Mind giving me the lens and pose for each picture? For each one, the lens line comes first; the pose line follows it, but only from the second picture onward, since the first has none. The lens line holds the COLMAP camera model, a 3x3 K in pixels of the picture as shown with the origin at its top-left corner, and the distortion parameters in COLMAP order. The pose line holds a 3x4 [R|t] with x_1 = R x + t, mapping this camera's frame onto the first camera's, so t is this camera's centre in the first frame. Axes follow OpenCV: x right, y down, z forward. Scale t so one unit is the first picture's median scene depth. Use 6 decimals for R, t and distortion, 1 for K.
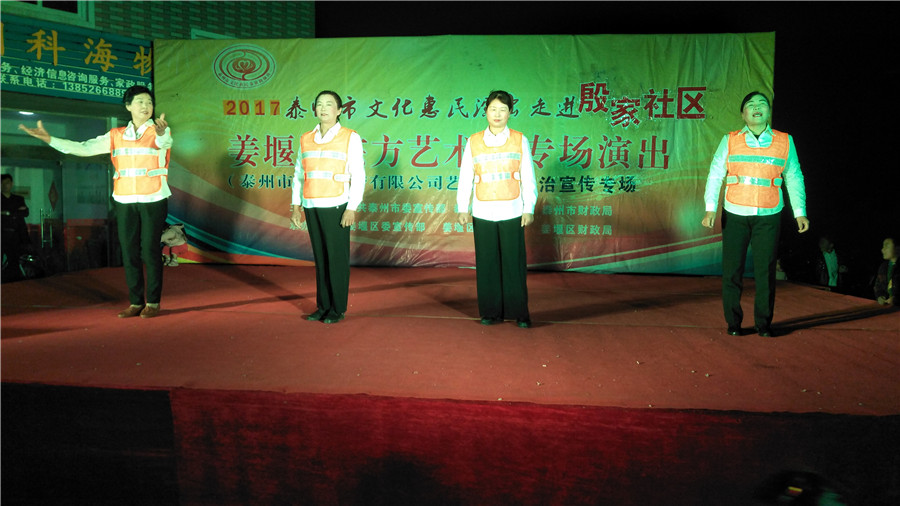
lens RADIAL K [[655.4, 0, 441.8], [0, 655.4, 248.4], [0, 0, 1]] dist [0.038494, -0.041133]
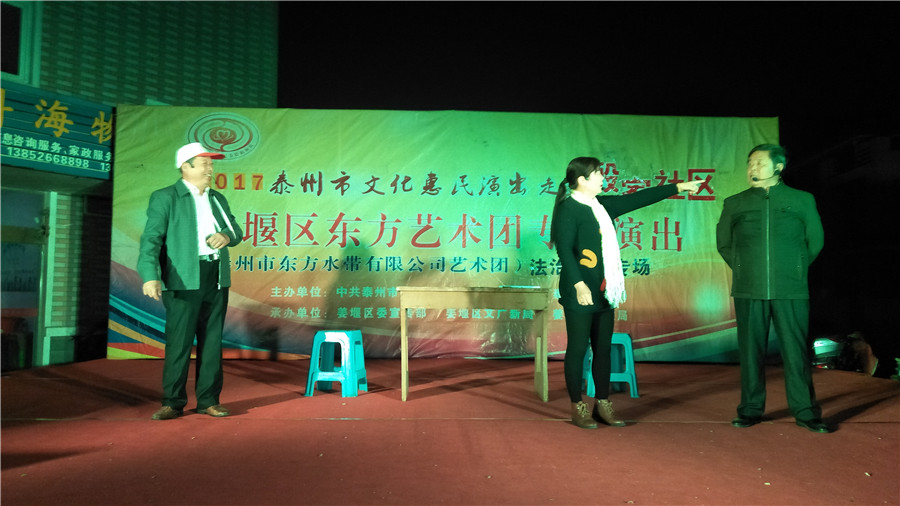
lens RADIAL K [[655.4, 0, 451.5], [0, 655.4, 258.6], [0, 0, 1]] dist [0.038494, -0.041133]
pose [[0.990613, 0.005207, 0.136599, -0.119388], [0.011584, 0.992482, -0.121842, 0.003400], [-0.136206, 0.122280, 0.983105, 0.096216]]
